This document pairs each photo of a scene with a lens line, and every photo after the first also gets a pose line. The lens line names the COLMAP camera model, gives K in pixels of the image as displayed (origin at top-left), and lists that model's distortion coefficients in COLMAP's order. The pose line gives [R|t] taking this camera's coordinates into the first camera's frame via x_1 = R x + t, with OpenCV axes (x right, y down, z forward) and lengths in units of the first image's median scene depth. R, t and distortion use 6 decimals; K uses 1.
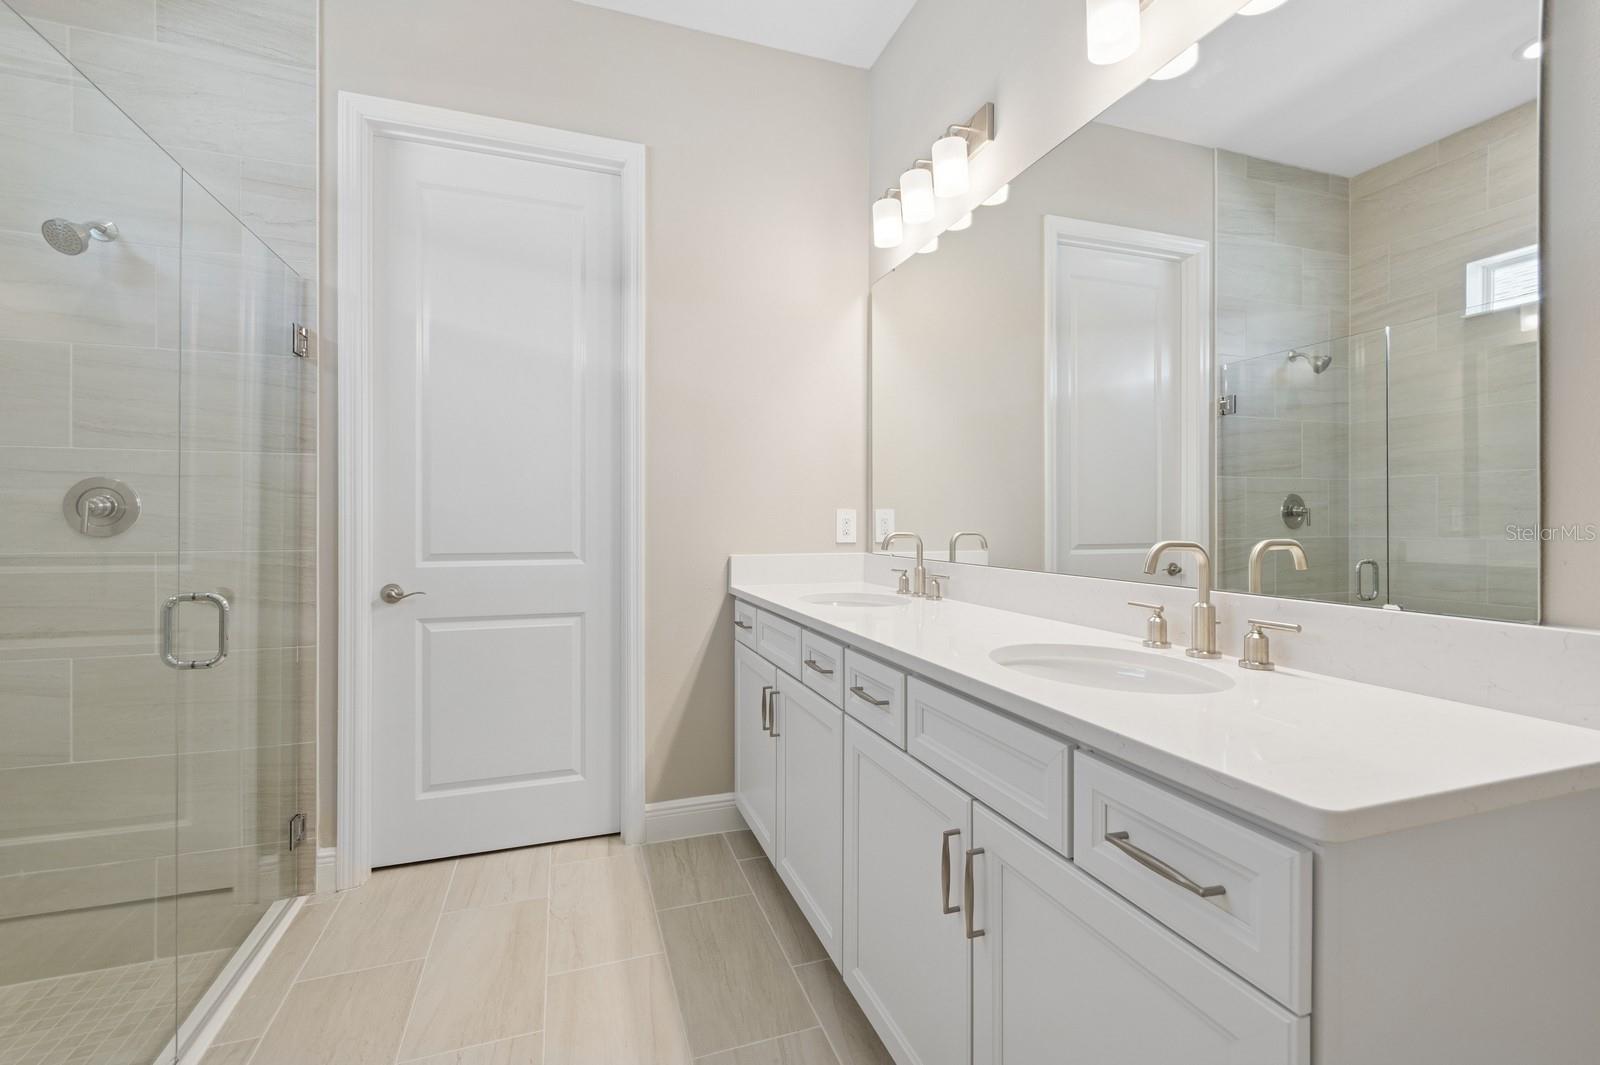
lens RADIAL K [[701.0, 0, 802.5], [0, 701.0, 522.2], [0, 0, 1]] dist [0.003987, -0.000552]
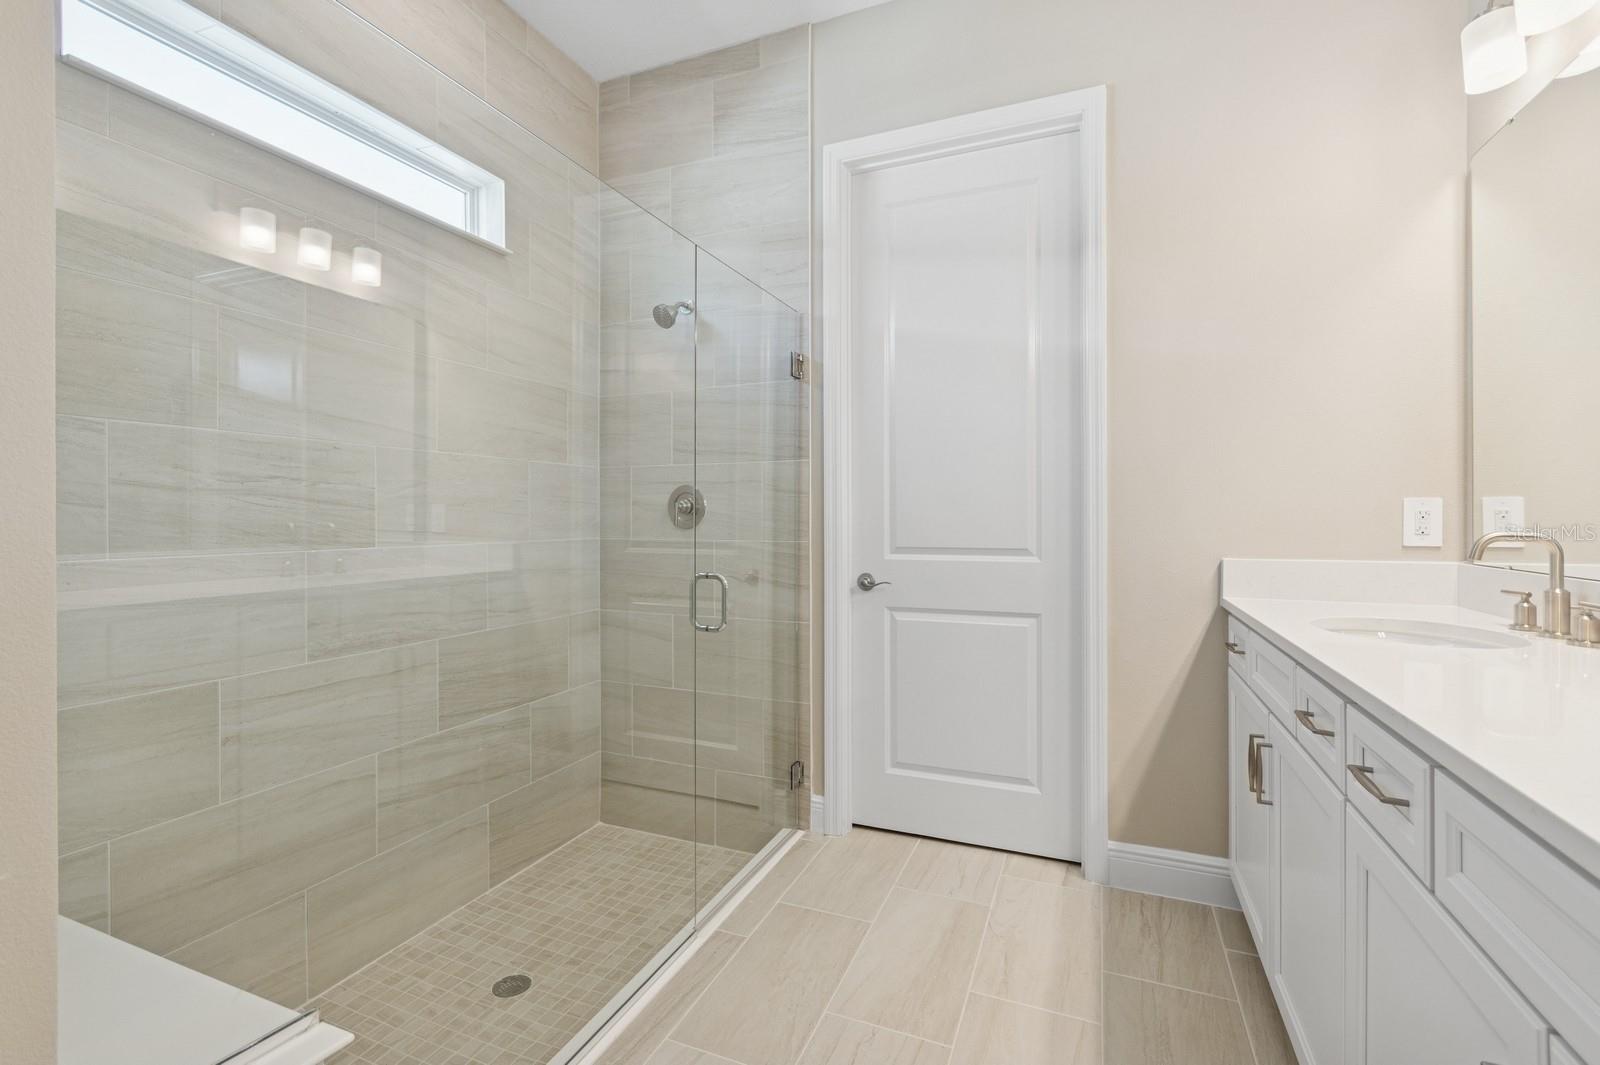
lens RADIAL K [[705.9, 0, 801.5], [0, 705.9, 517.0], [0, 0, 1]] dist [0.001632, -0.000102]
pose [[0.745463, -0.001753, -0.666544, 0.089543], [0.002089, 0.999998, -0.000293, -0.000441], [0.666543, -0.001174, 0.745465, 0.105687]]
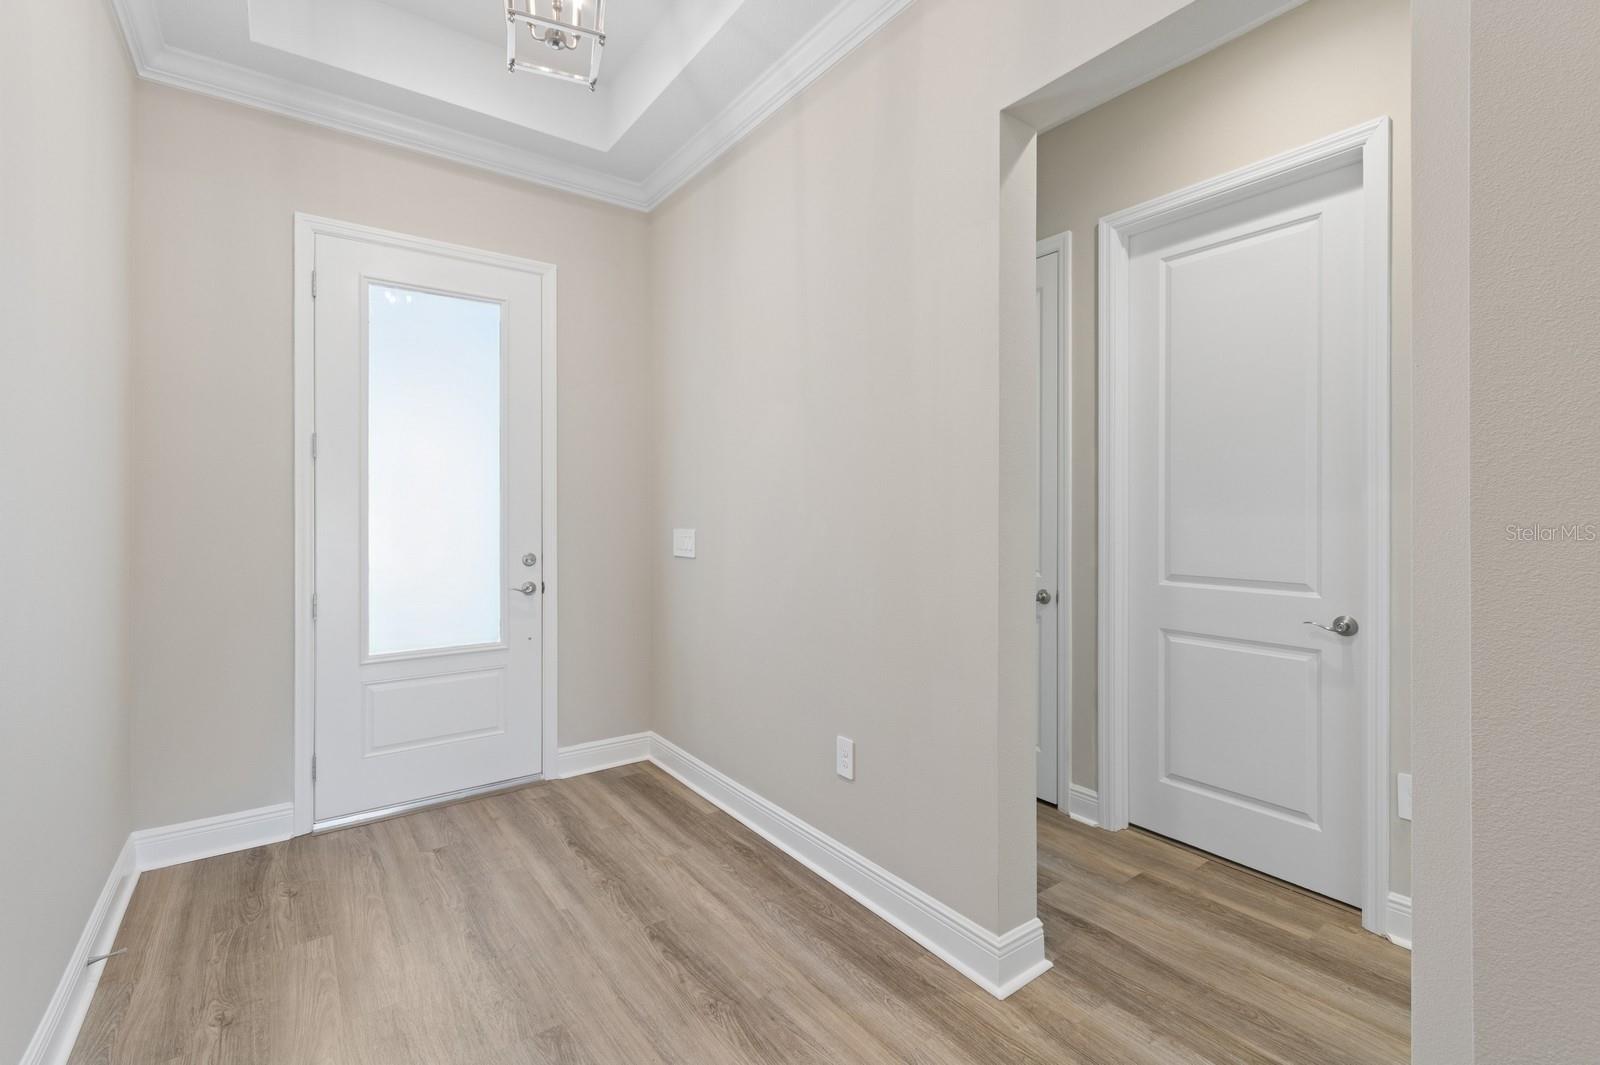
lens RADIAL K [[709.3, 0, 803.4], [0, 709.3, 511.4], [0, 0, 1]] dist [0.003742, 0.000333]
pose [[0.295398, -0.001635, -0.955373, 0.450039], [-0.002229, 0.999995, -0.002401, -0.059762], [0.955372, 0.002839, 0.295392, 0.077148]]
